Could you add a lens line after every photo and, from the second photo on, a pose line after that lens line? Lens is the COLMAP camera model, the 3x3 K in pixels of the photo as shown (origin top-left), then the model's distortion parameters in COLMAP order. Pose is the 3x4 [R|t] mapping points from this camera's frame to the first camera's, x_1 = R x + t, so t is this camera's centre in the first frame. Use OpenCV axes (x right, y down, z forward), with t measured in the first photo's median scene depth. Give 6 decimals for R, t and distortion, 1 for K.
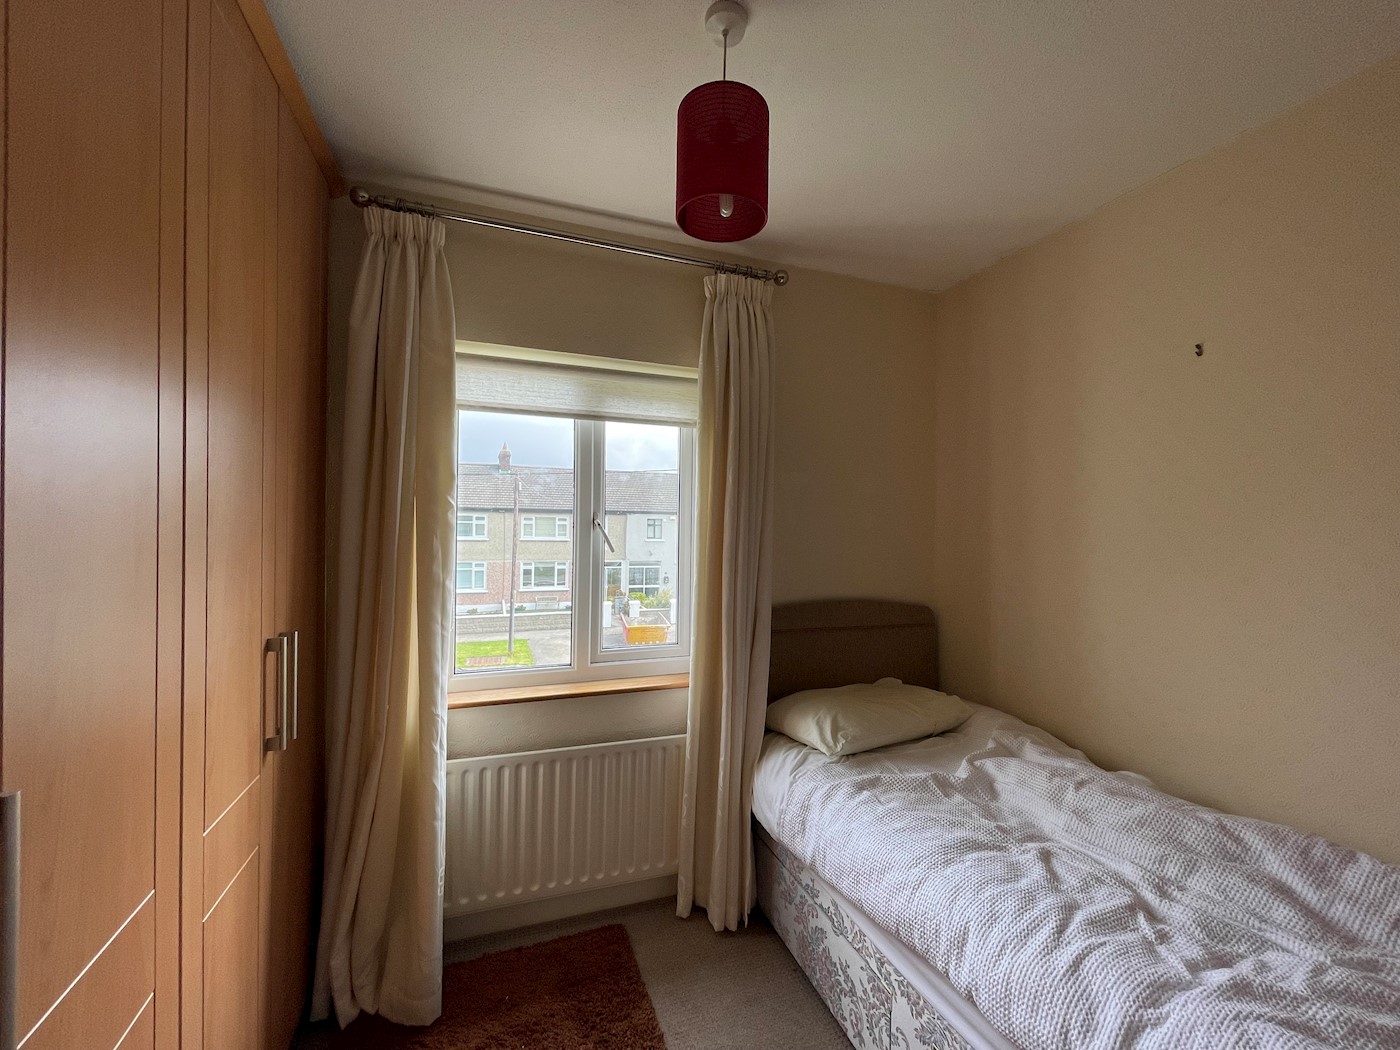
lens RADIAL K [[563.3, 0, 703.3], [0, 563.3, 526.2], [0, 0, 1]] dist [0.010706, 0.000035]
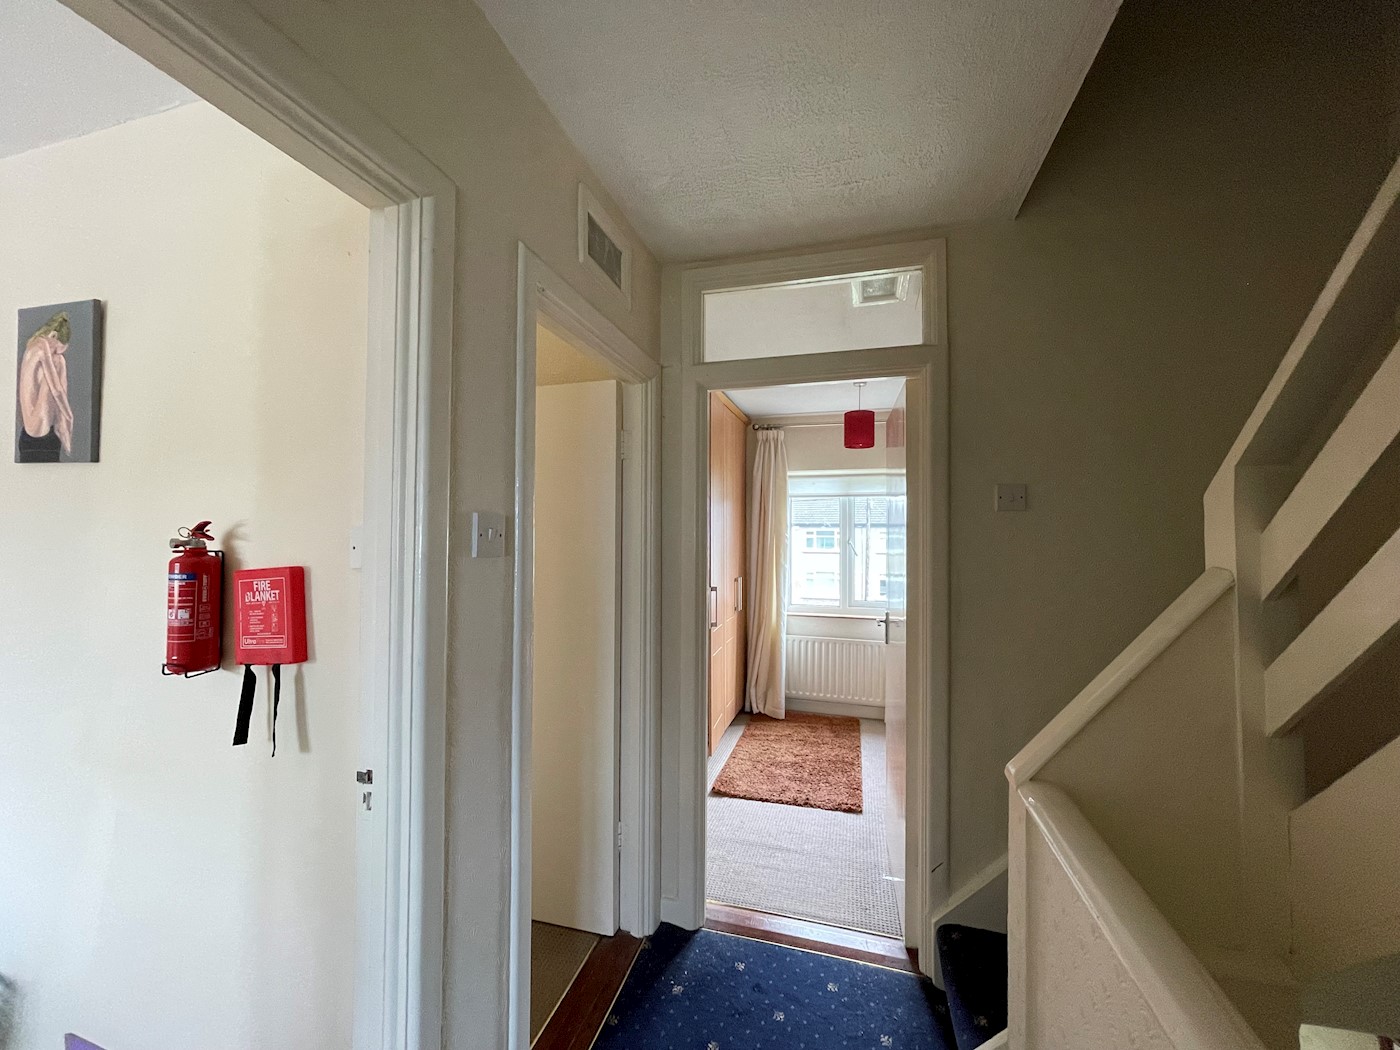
lens RADIAL K [[563.3, 0, 703.3], [0, 563.3, 526.2], [0, 0, 1]] dist [0.010706, 0.000035]
pose [[0.821331, -0.021625, -0.570041, 0.747825], [0.006879, 0.999584, -0.028009, -0.009323], [0.570410, 0.019083, 0.821138, -1.403790]]
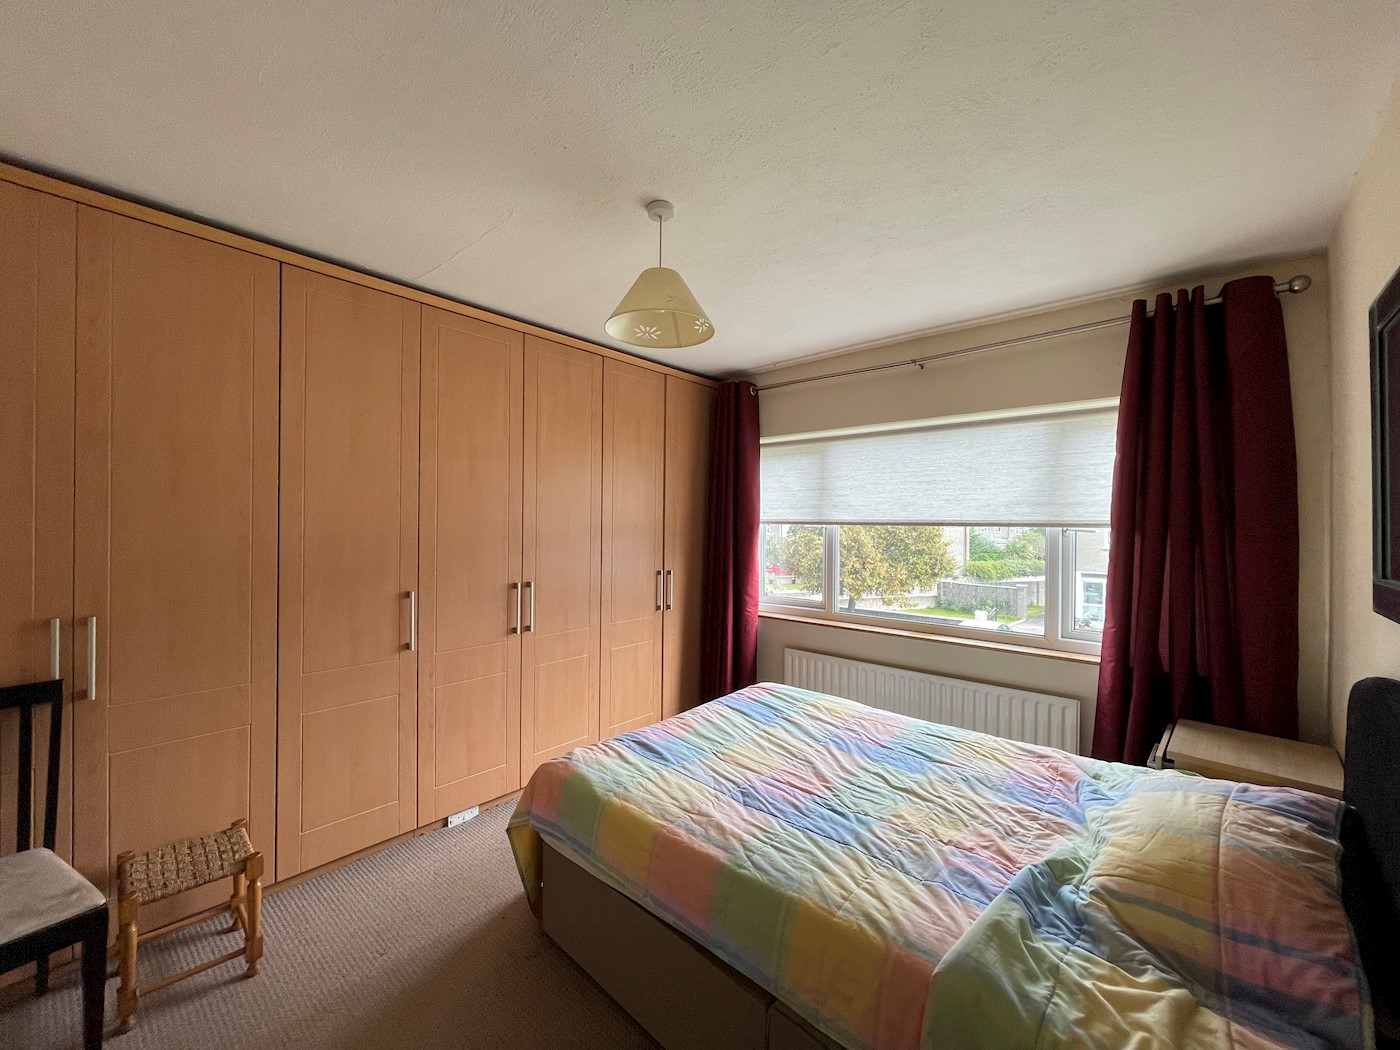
lens RADIAL K [[563.3, 0, 703.3], [0, 563.3, 526.2], [0, 0, 1]] dist [0.010706, 0.000035]
pose [[0.476096, -0.012899, -0.879299, 1.251597], [-0.012316, 0.999697, -0.021333, 0.021528], [0.879307, 0.020986, 0.475793, -0.097921]]
